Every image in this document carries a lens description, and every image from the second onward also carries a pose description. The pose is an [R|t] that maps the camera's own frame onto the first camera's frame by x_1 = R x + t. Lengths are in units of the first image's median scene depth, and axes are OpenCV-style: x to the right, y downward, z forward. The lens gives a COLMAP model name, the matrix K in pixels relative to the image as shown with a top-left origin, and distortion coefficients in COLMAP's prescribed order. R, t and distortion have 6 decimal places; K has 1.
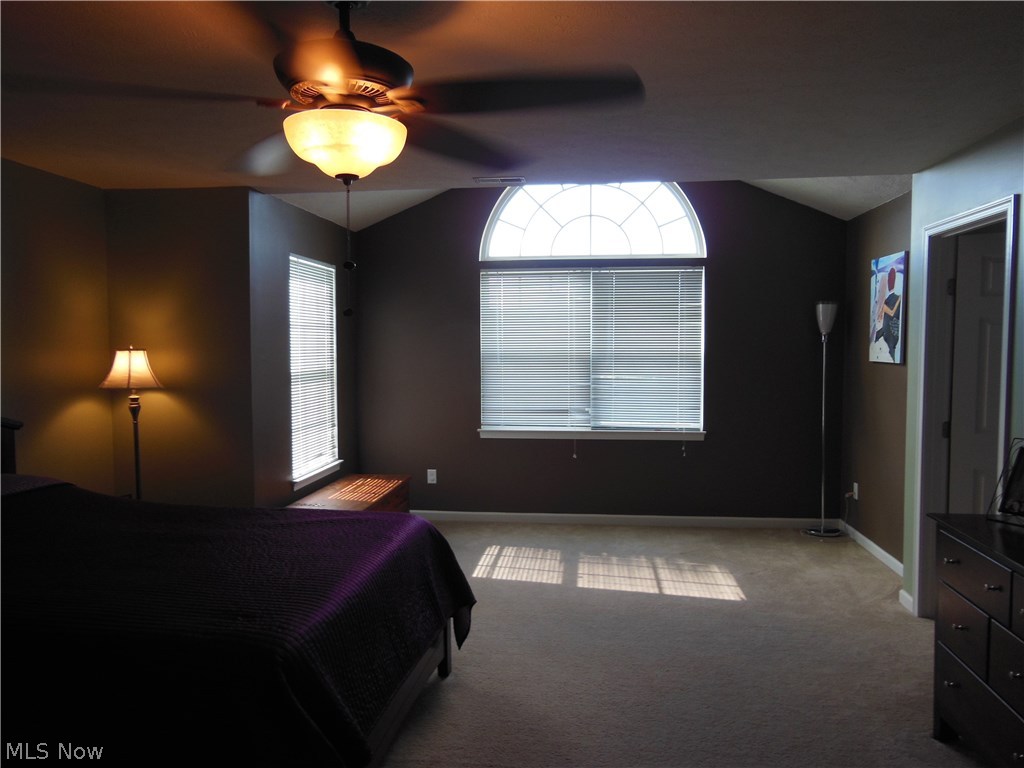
lens RADIAL K [[750.9, 0, 512.0], [0, 750.9, 384.0], [0, 0, 1]] dist [-0.046351, 0.054491]
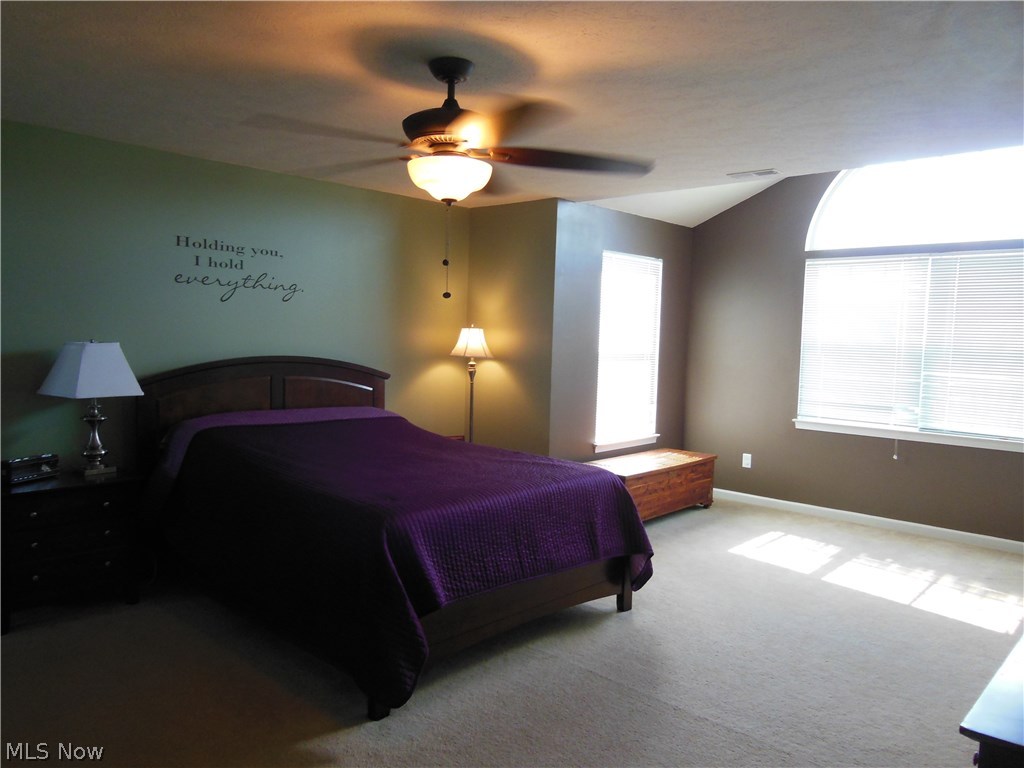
lens RADIAL K [[750.9, 0, 512.0], [0, 750.9, 384.0], [0, 0, 1]] dist [-0.046351, 0.054491]
pose [[0.807878, 0.065483, -0.585700, 0.248490], [-0.060534, 0.997772, 0.028058, 0.008916], [0.586232, 0.012788, 0.810042, -0.029246]]
